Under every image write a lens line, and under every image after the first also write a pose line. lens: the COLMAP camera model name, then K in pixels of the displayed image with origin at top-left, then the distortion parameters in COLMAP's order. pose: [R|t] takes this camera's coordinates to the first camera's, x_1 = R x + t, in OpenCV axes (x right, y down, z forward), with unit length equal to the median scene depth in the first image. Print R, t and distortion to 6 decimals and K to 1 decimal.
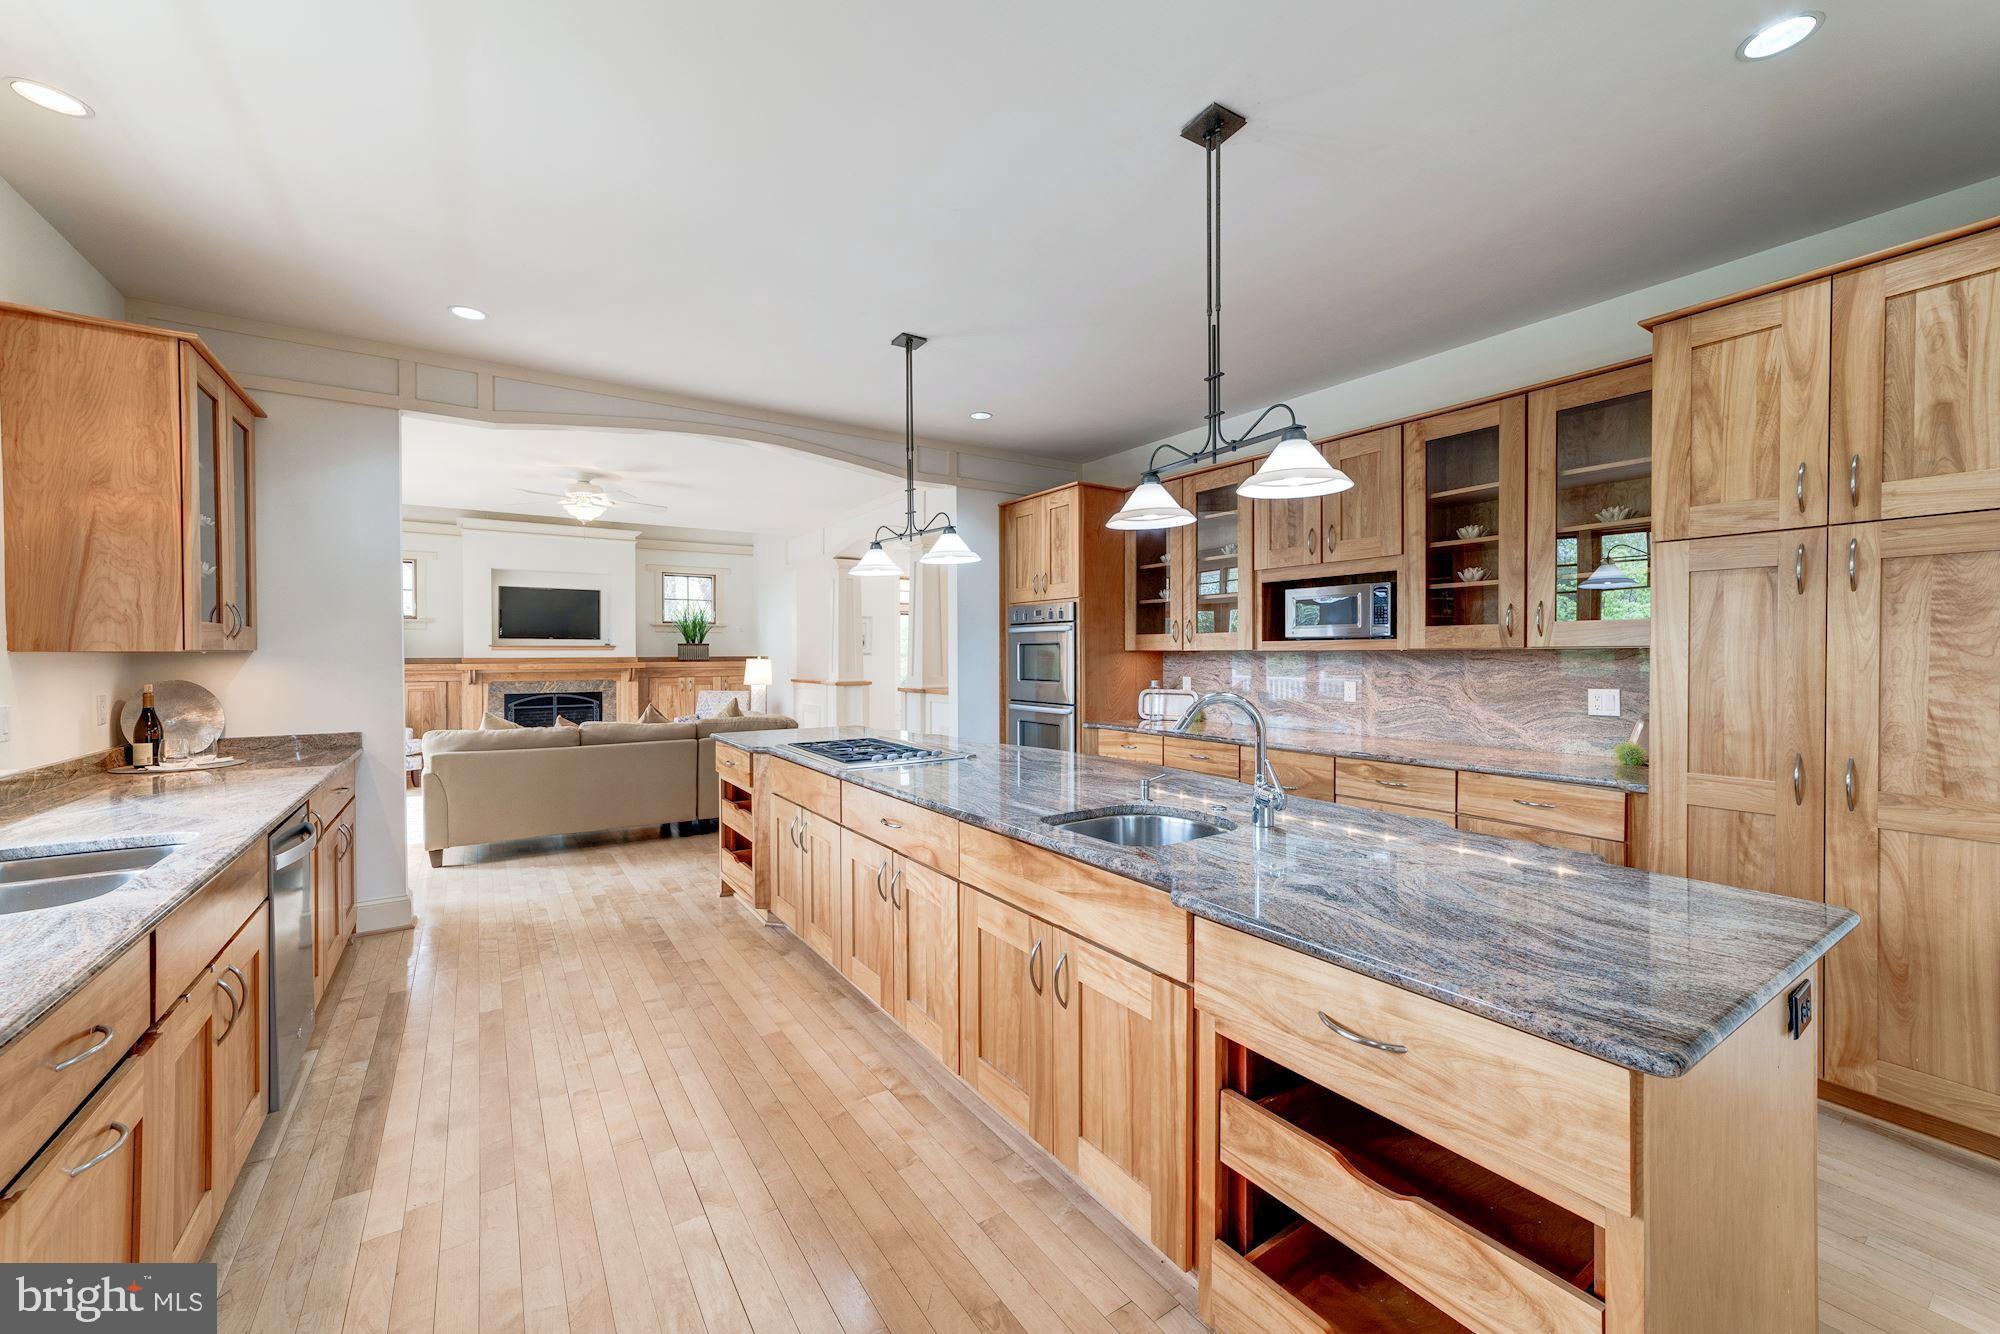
lens RADIAL K [[782.4, 0, 999.2], [0, 782.4, 666.2], [0, 0, 1]] dist [-0.002028, 0.000658]
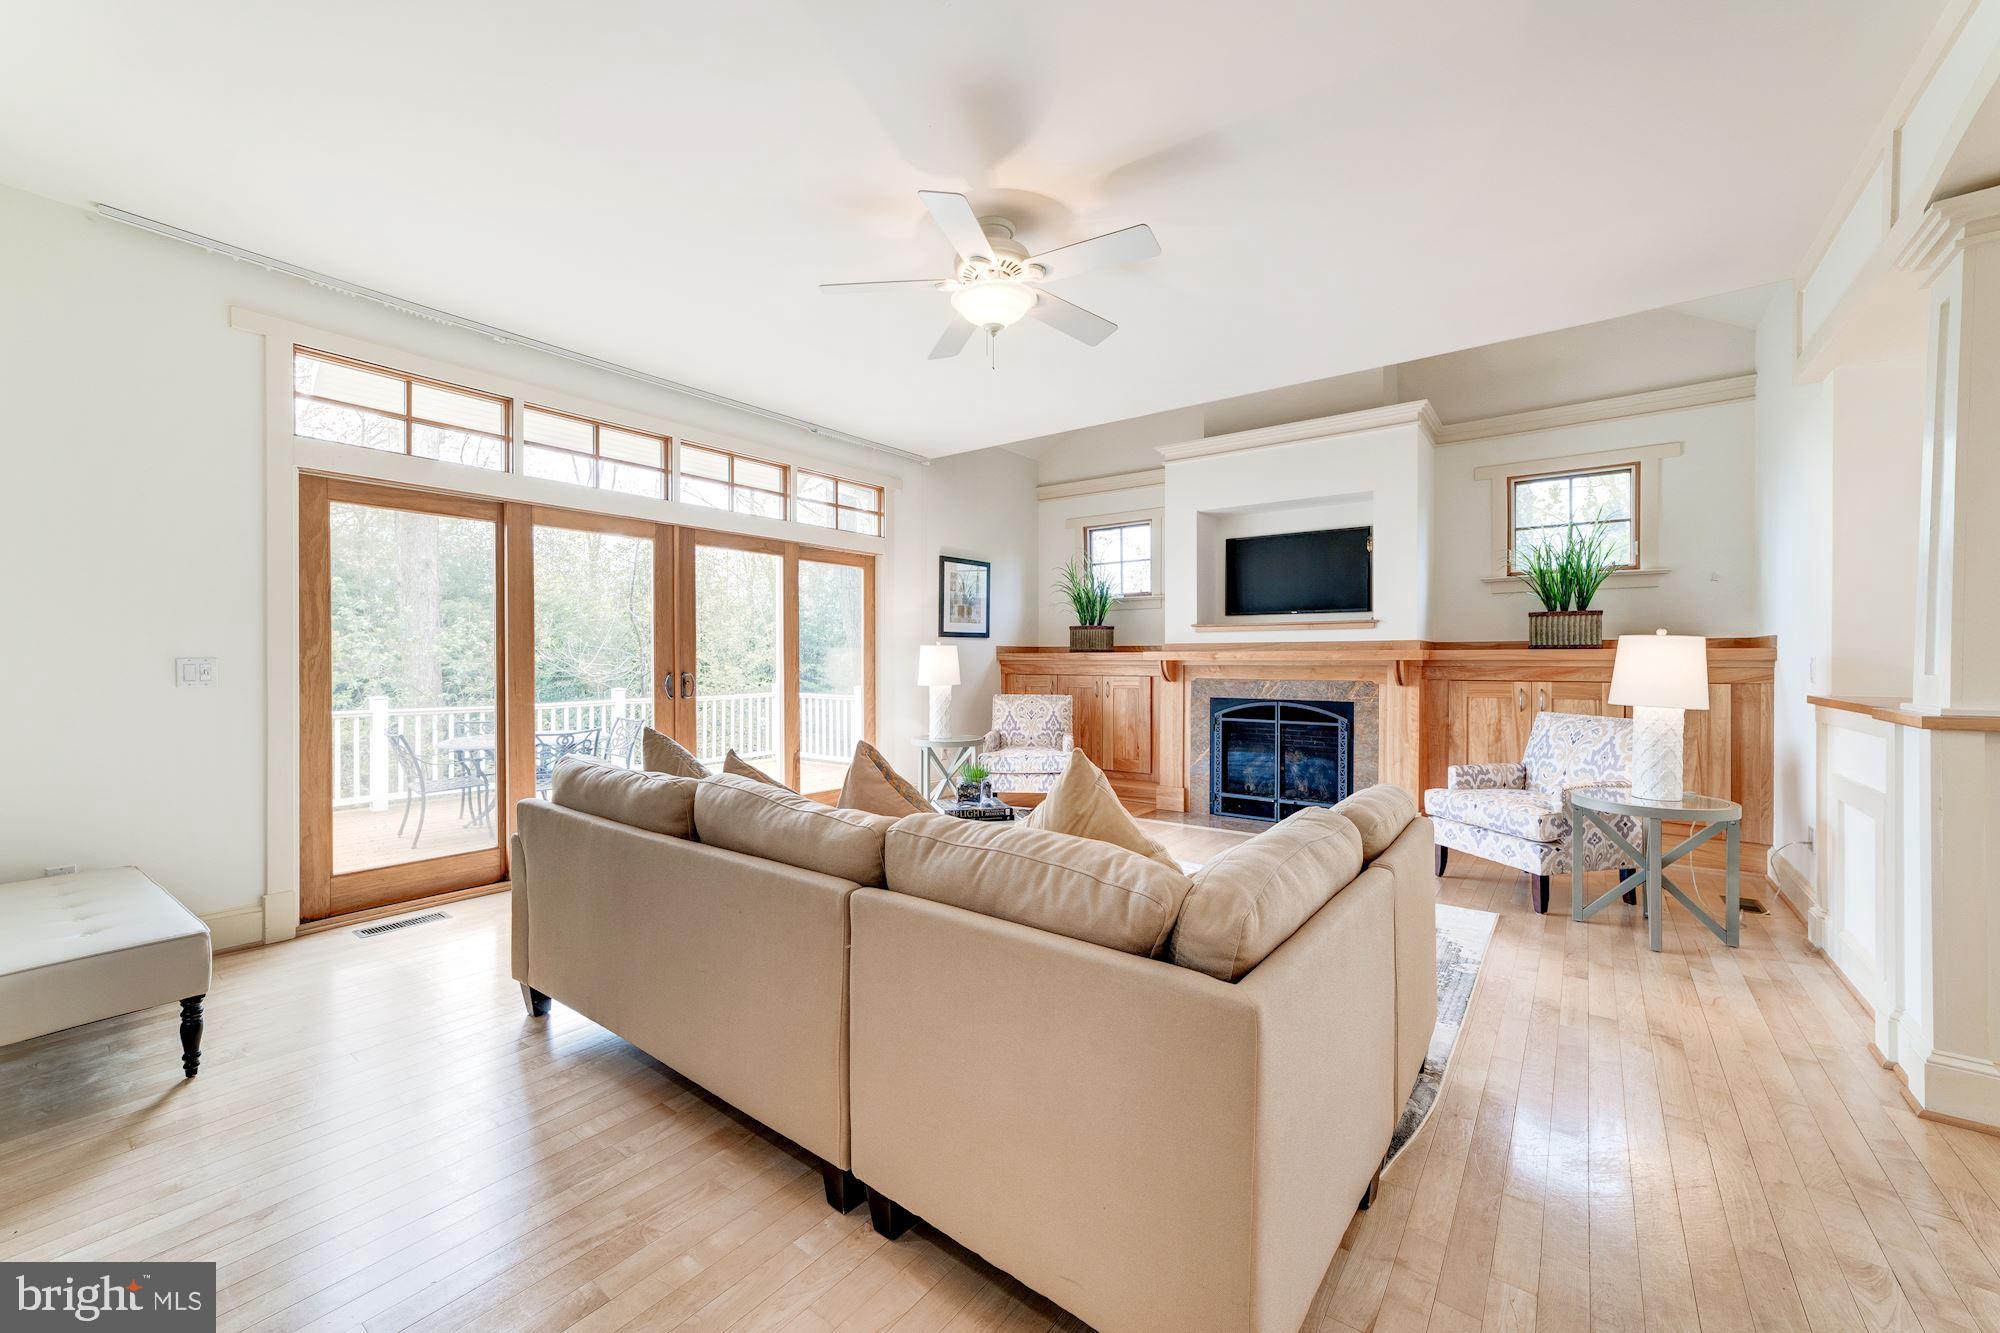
lens RADIAL K [[782.4, 0, 997.5], [0, 782.4, 655.6], [0, 0, 1]] dist [-0.002028, 0.000658]
pose [[0.326783, -0.001707, -0.945098, -0.110945], [-0.013342, 0.999890, -0.006419, 0.011116], [0.945005, 0.014707, 0.326725, 1.060725]]
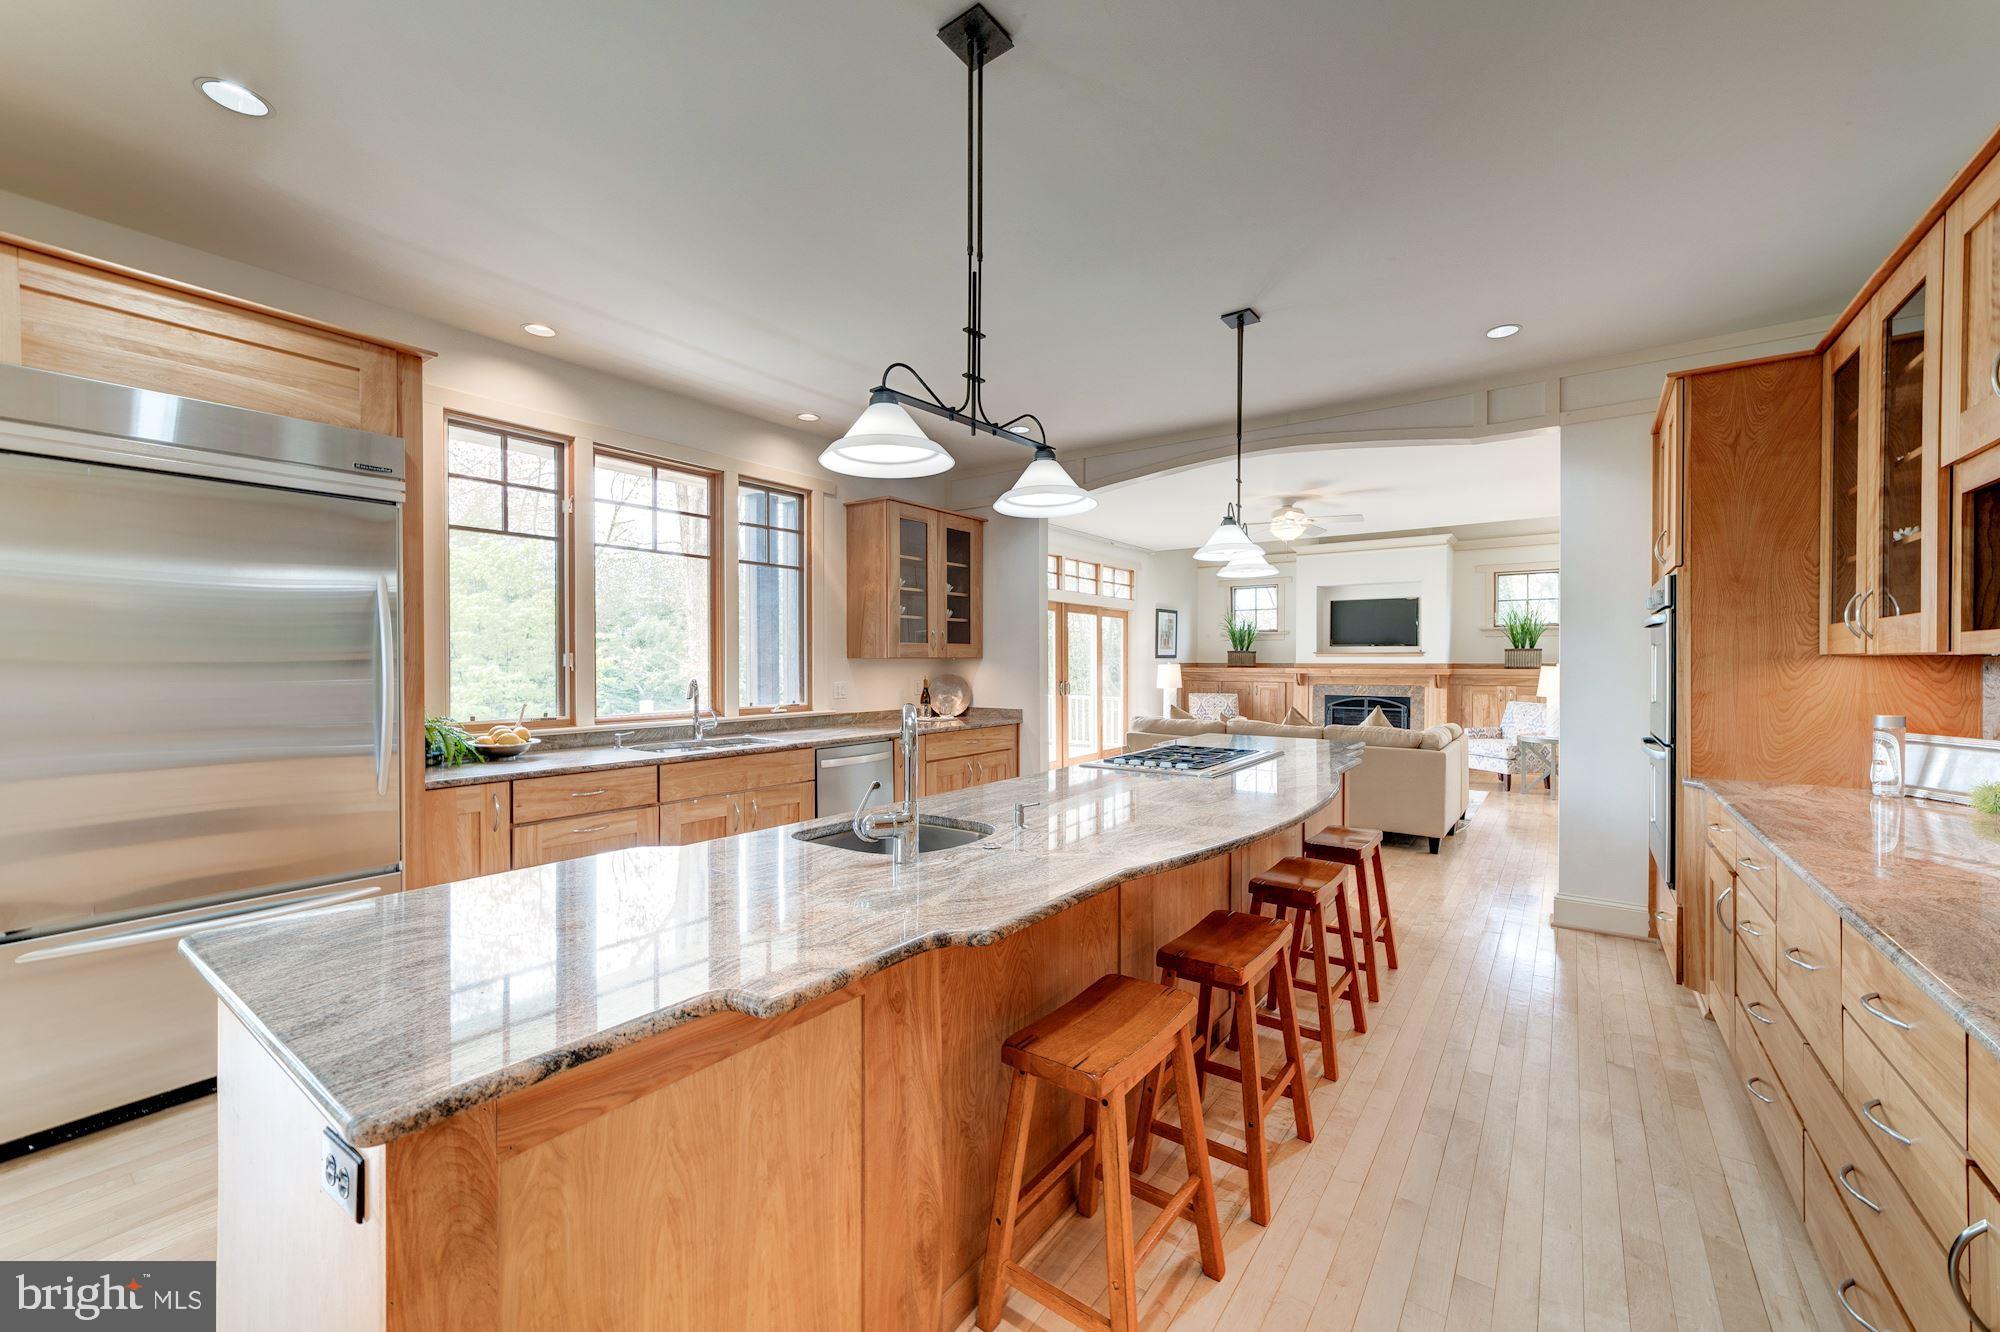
lens RADIAL K [[782.4, 0, 1027.6], [0, 782.4, 662.7], [0, 0, 1]] dist [-0.002028, 0.000658]
pose [[0.364221, 0.003999, -0.931304, 0.471871], [-0.015154, 0.999884, -0.001633, -0.005697], [0.931189, 0.014708, 0.364240, 0.311762]]
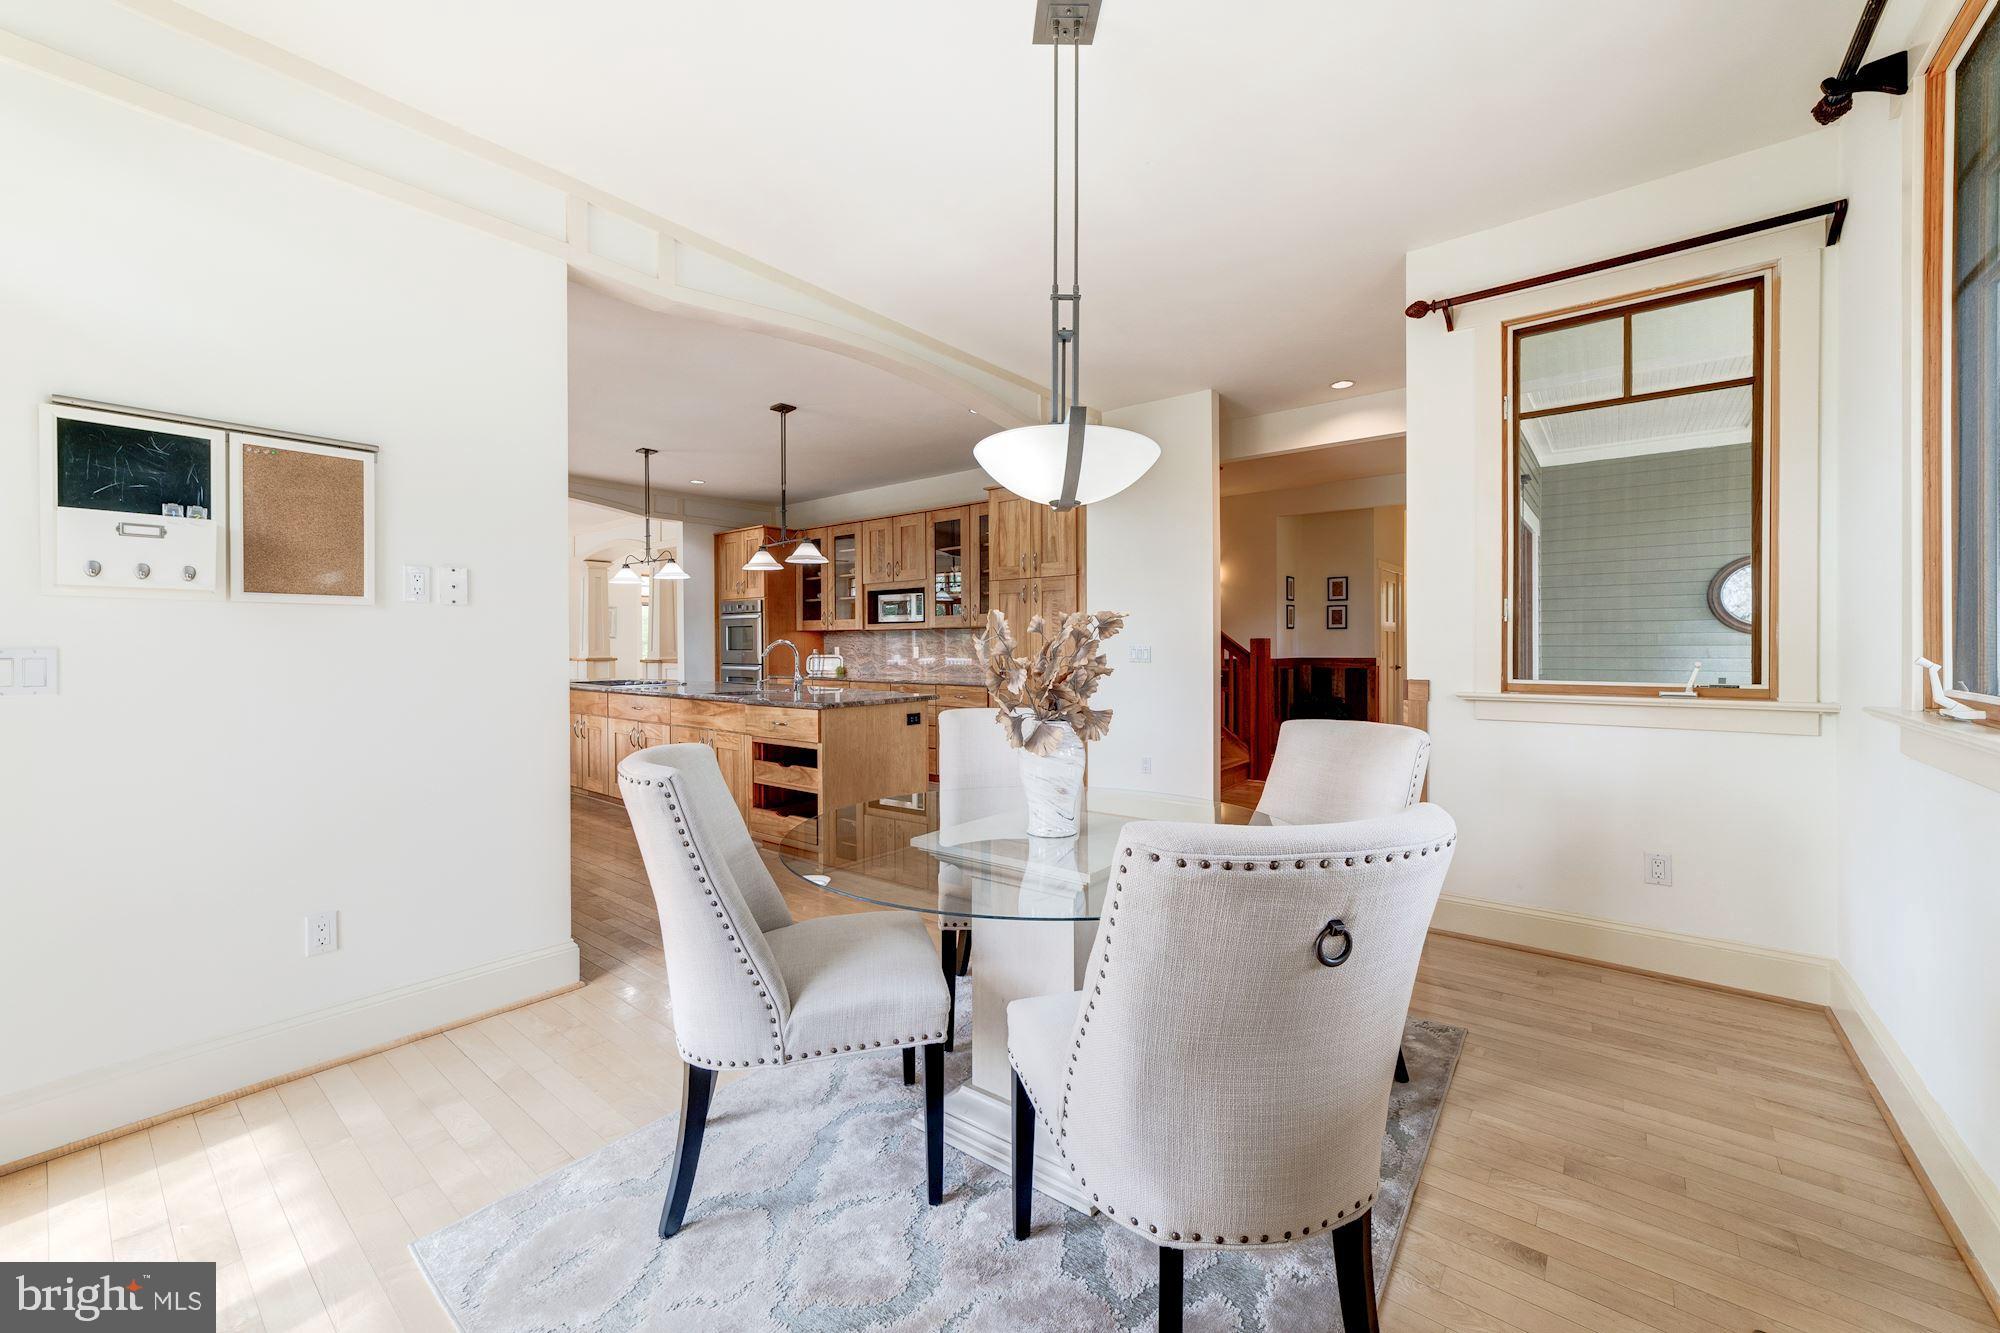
lens RADIAL K [[782.4, 0, 1024.0], [0, 782.4, 650.6], [0, 0, 1]] dist [-0.002028, 0.000658]
pose [[0.946549, -0.005597, 0.322511, 0.085689], [0.008855, 0.999923, -0.008638, 0.039504], [-0.322438, 0.011032, 0.946526, -0.676343]]
